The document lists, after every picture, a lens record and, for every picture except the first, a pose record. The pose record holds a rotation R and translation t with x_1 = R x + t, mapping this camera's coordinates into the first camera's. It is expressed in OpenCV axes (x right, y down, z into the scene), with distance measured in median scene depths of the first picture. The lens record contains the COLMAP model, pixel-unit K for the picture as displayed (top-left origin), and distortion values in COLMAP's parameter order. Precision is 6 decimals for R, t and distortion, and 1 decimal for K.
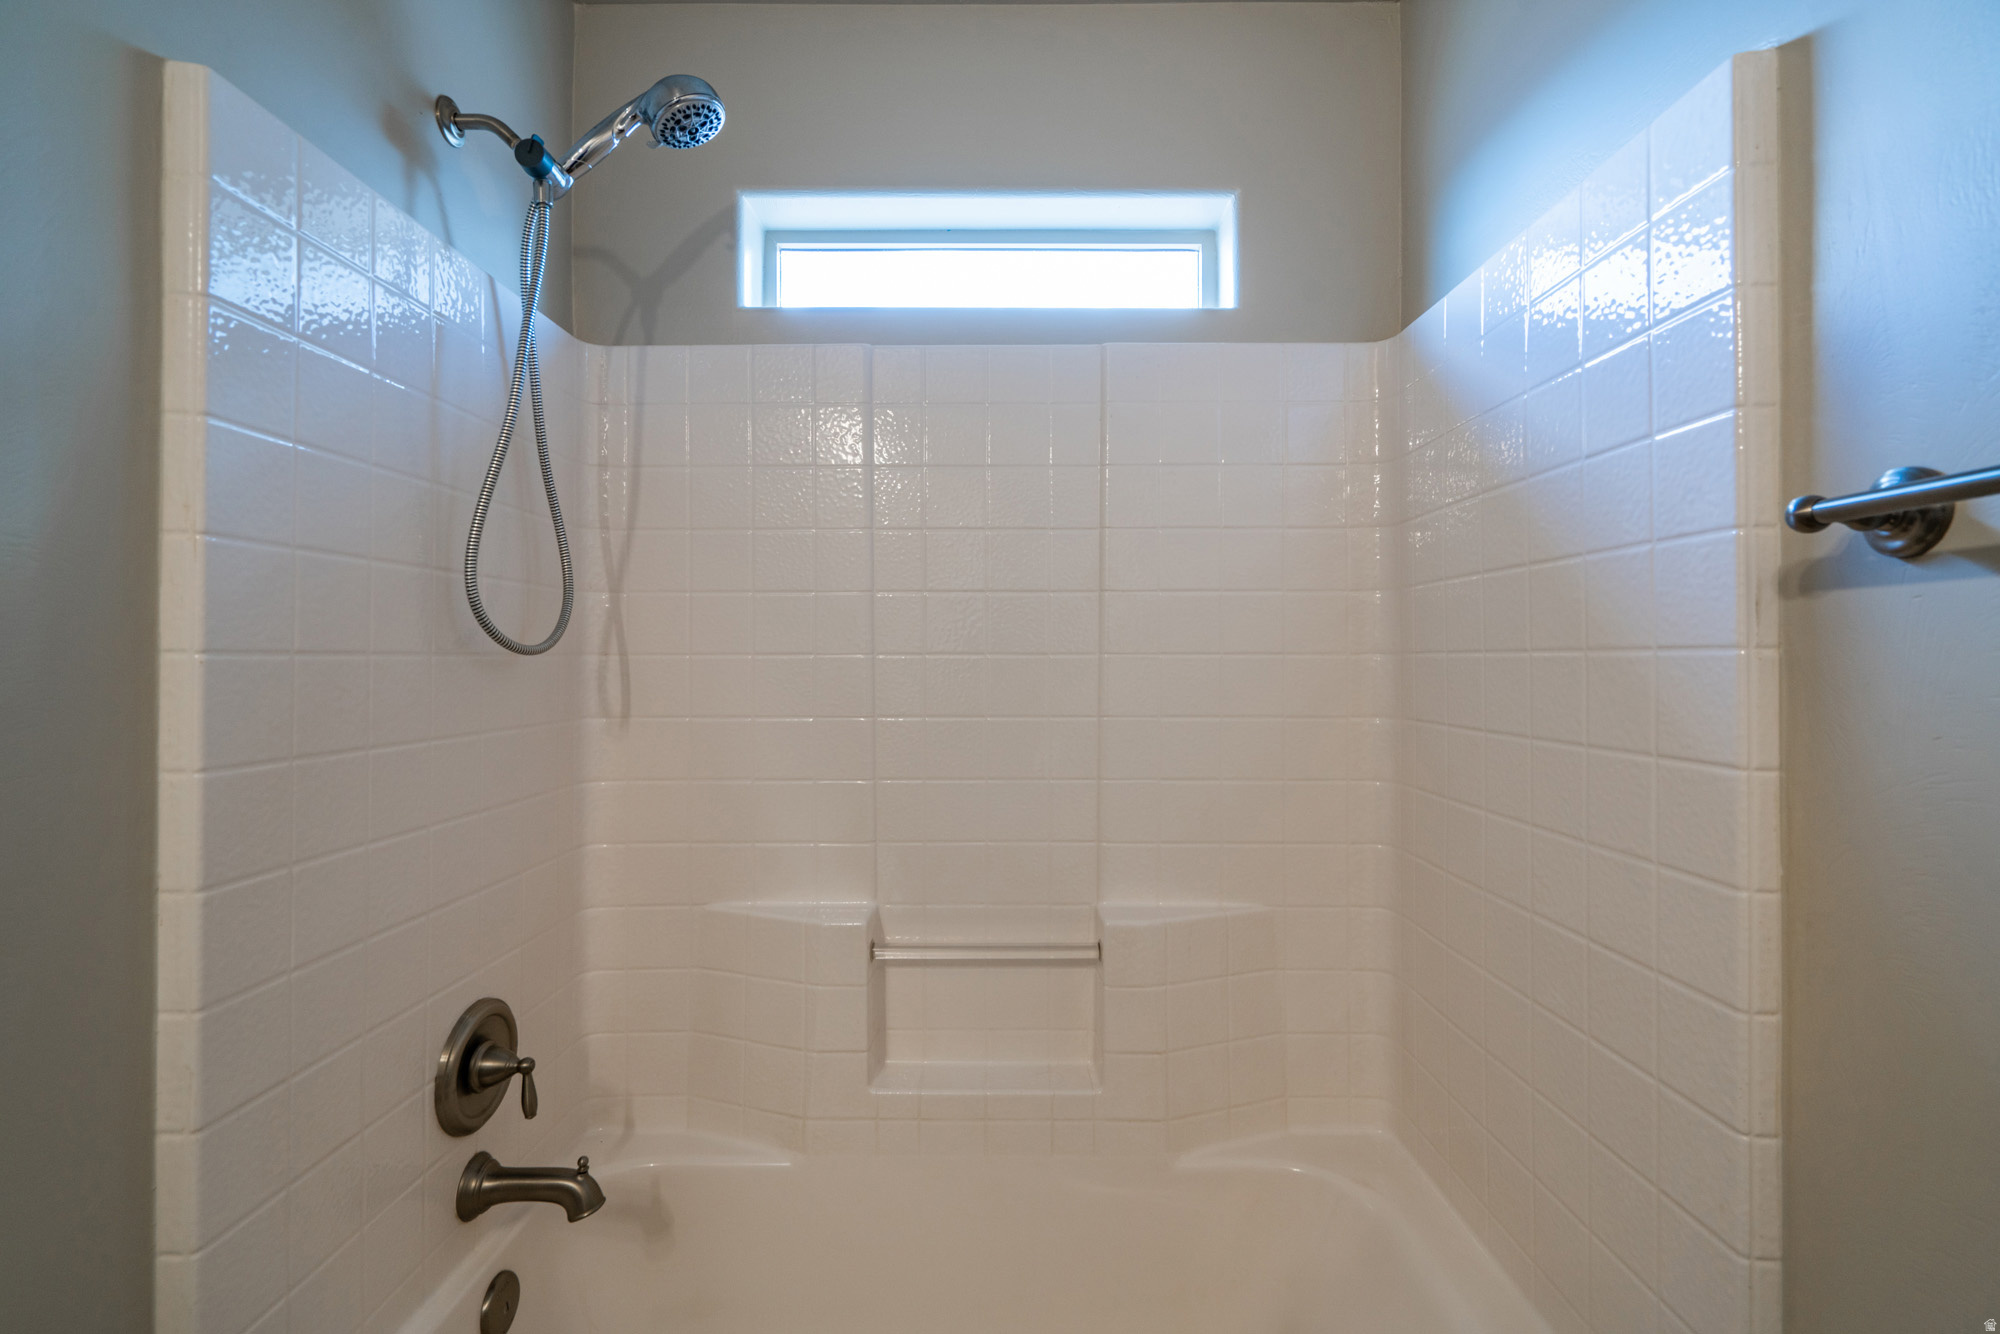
lens RADIAL K [[909.3, 0, 1000.2], [0, 909.3, 657.1], [0, 0, 1]] dist [-0.006023, 0.003654]
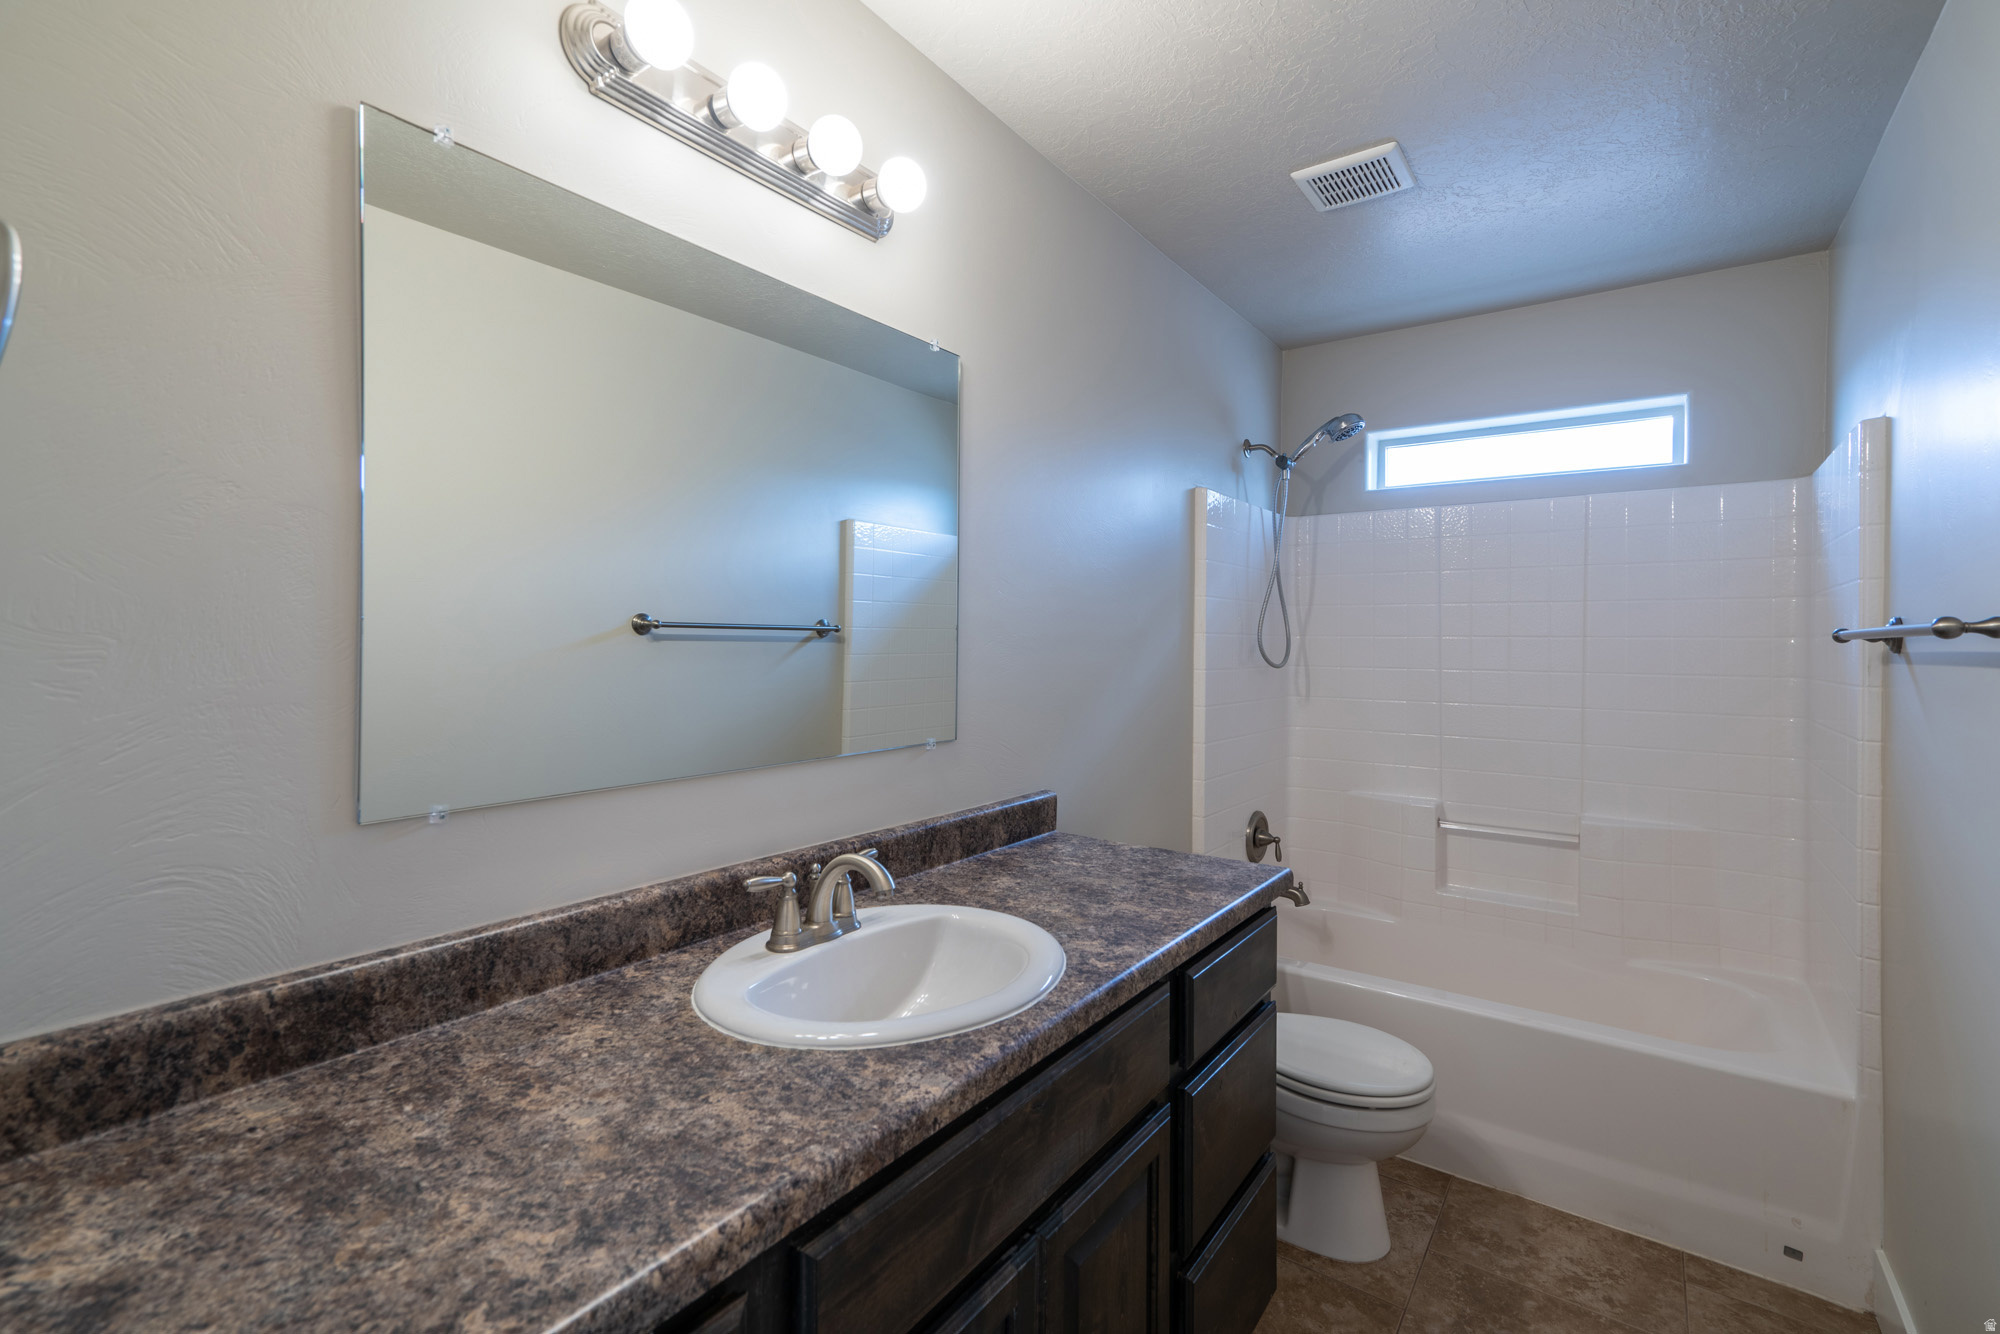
lens RADIAL K [[909.3, 0, 976.3], [0, 909.3, 630.9], [0, 0, 1]] dist [-0.006023, 0.003654]
pose [[0.810337, 0.001281, -0.585962, 0.191398], [-0.007185, 0.999944, -0.007750, -0.062381], [0.585920, 0.010490, 0.810301, -1.135386]]
